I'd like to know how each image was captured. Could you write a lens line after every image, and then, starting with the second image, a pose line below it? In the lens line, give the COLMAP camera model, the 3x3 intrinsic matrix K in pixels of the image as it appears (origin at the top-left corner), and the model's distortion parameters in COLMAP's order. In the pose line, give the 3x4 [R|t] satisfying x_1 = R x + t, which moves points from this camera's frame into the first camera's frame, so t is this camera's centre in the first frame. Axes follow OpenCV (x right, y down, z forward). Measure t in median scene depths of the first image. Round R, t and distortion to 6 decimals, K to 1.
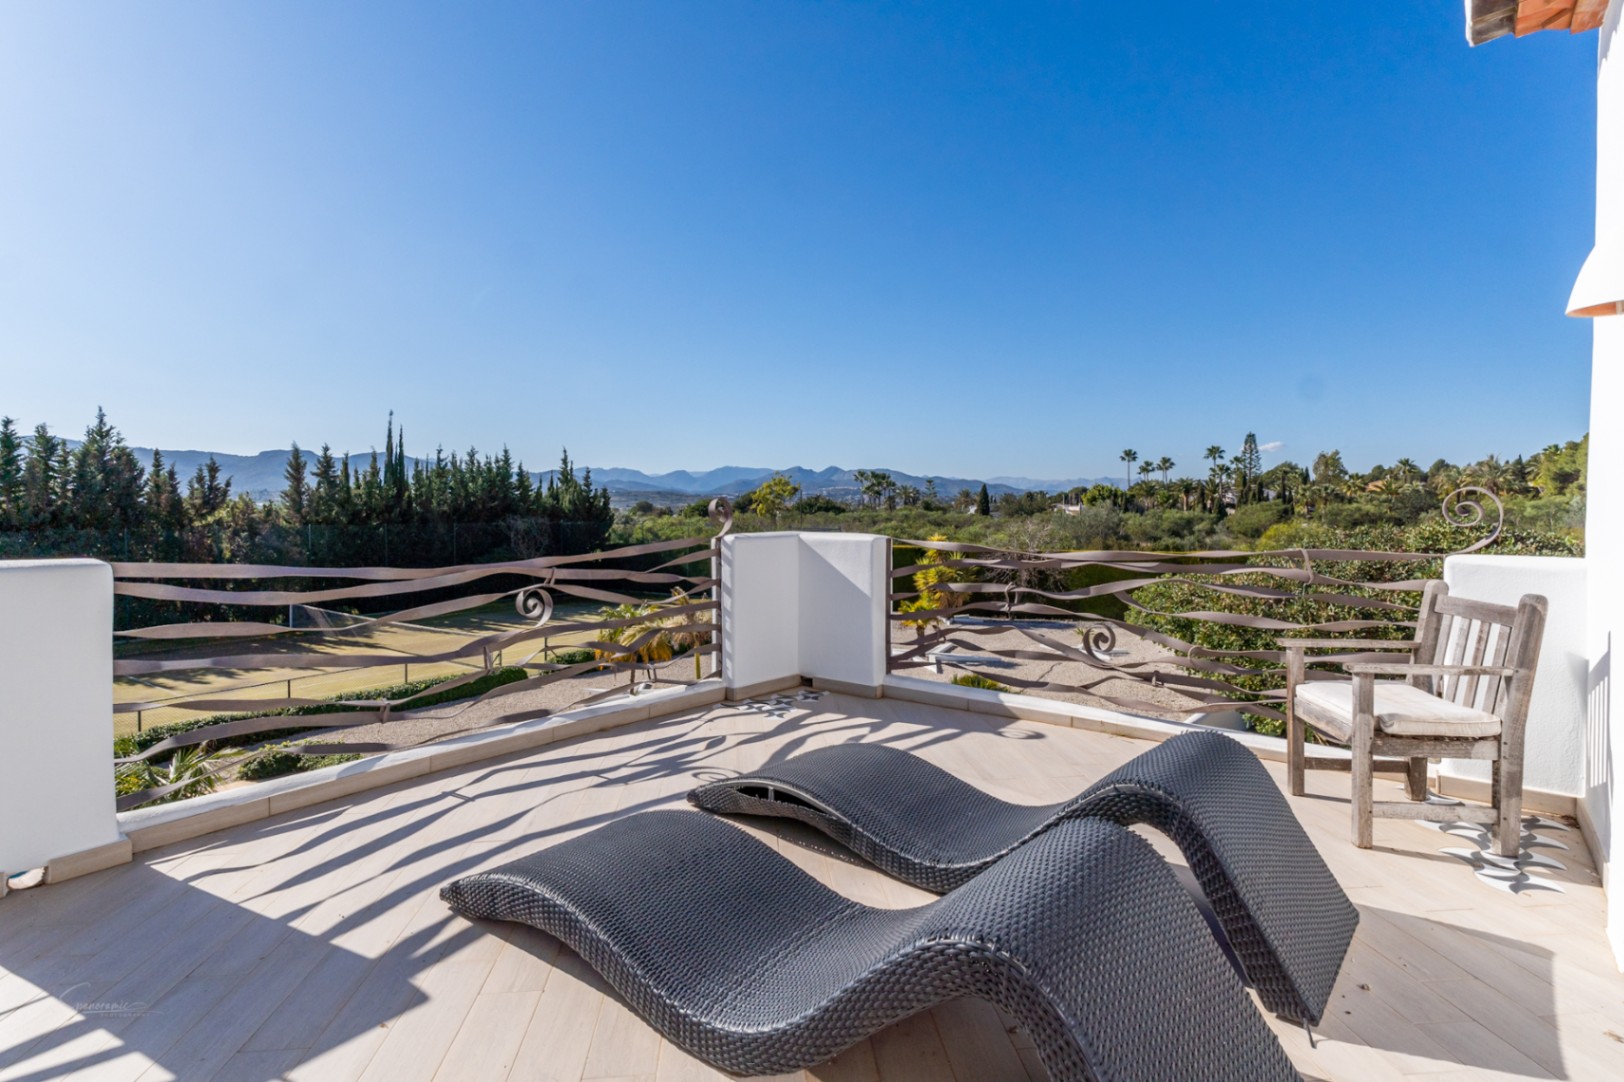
lens RADIAL K [[811.2, 0, 806.3], [0, 811.2, 527.5], [0, 0, 1]] dist [0.009134, -0.002287]
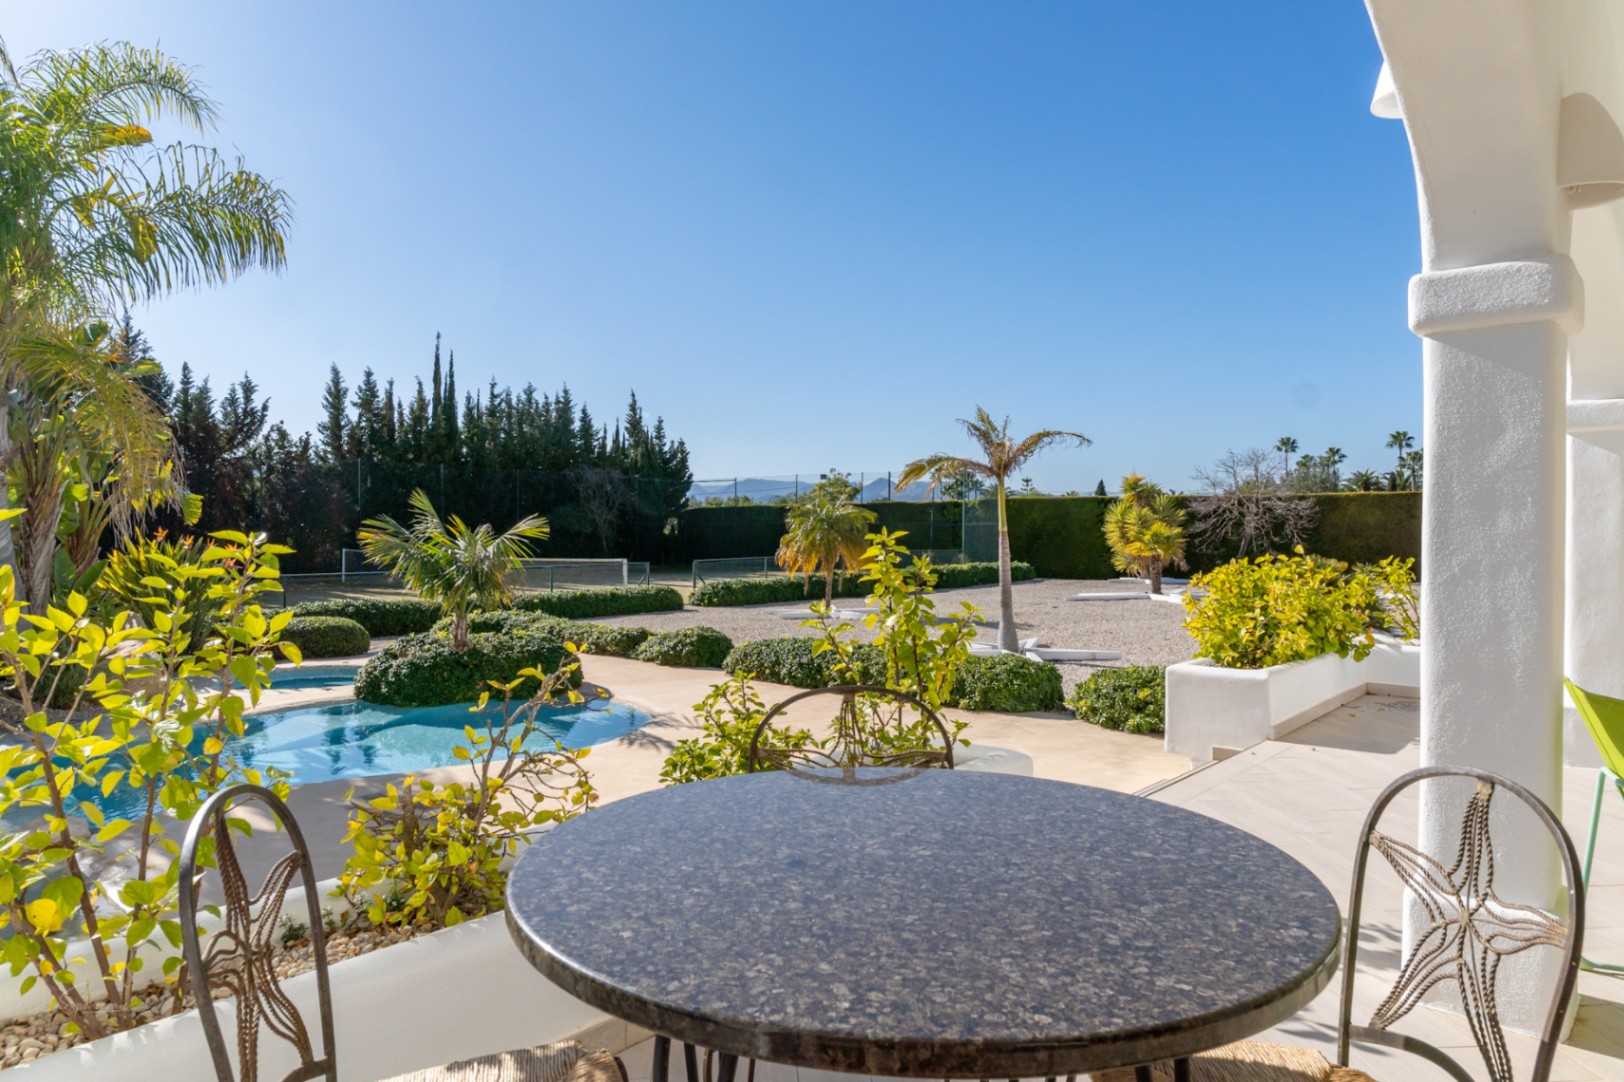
lens RADIAL K [[1021.8, 0, 807.3], [0, 1021.8, 534.5], [0, 0, 1]] dist [-0.003733, 0.001789]
pose [[0.998993, -0.000451, -0.044869, -0.089900], [-0.000325, 0.999850, -0.017293, 0.069242], [0.044870, 0.017290, 0.998843, 0.001148]]
